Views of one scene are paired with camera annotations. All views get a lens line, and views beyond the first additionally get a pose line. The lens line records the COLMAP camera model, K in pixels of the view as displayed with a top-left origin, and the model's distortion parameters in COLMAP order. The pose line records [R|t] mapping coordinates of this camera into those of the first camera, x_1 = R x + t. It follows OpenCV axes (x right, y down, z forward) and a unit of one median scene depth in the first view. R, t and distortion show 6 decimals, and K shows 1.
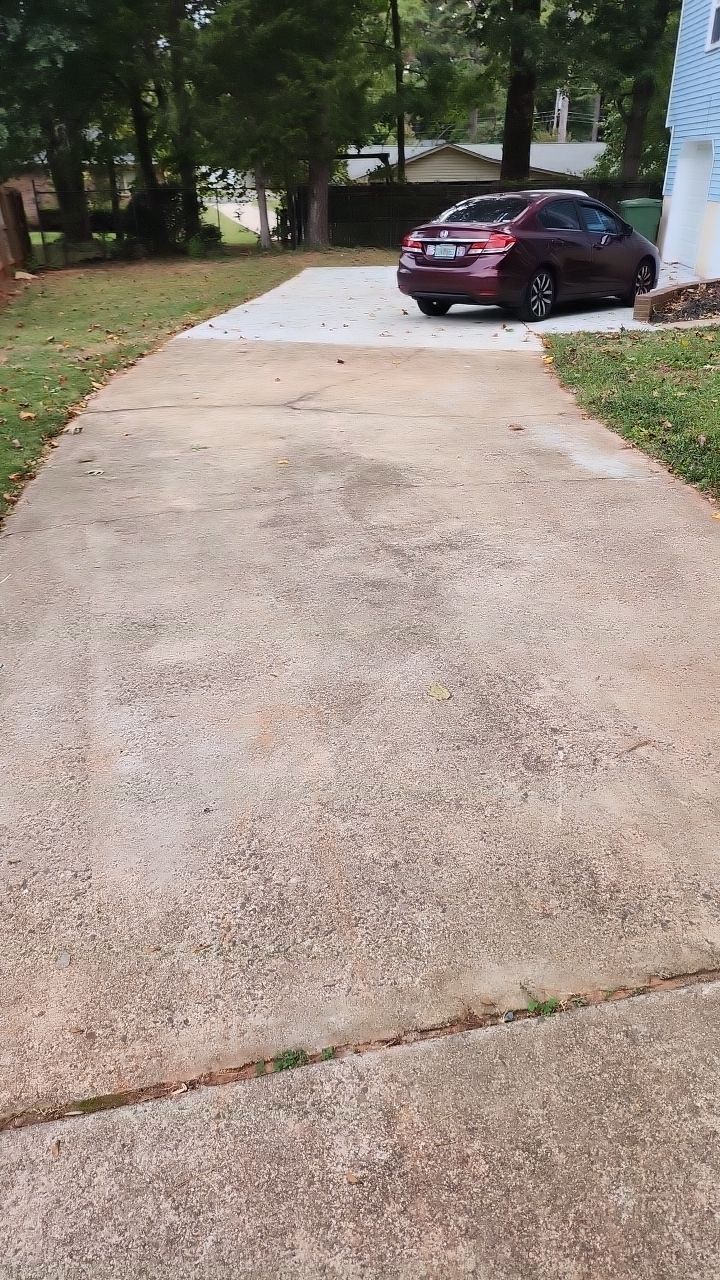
lens RADIAL K [[857.9, 0, 360.0], [0, 857.9, 640.0], [0, 0, 1]] dist [0.050931, -0.001052]
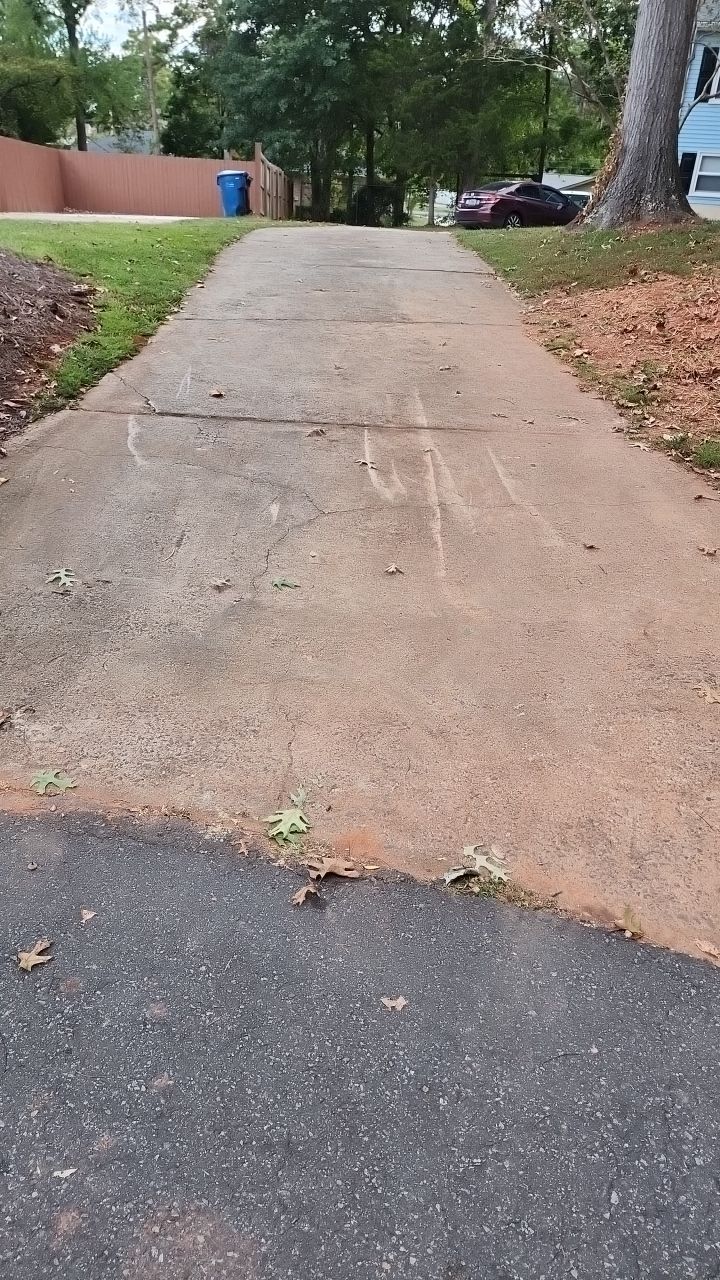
lens RADIAL K [[857.9, 0, 360.0], [0, 857.9, 640.0], [0, 0, 1]] dist [0.050931, -0.001052]
pose [[0.966271, 0.166758, -0.196246, 0.441588], [-0.172471, 0.984938, -0.012267, 0.739398], [0.191245, 0.045700, 0.980478, -1.201392]]
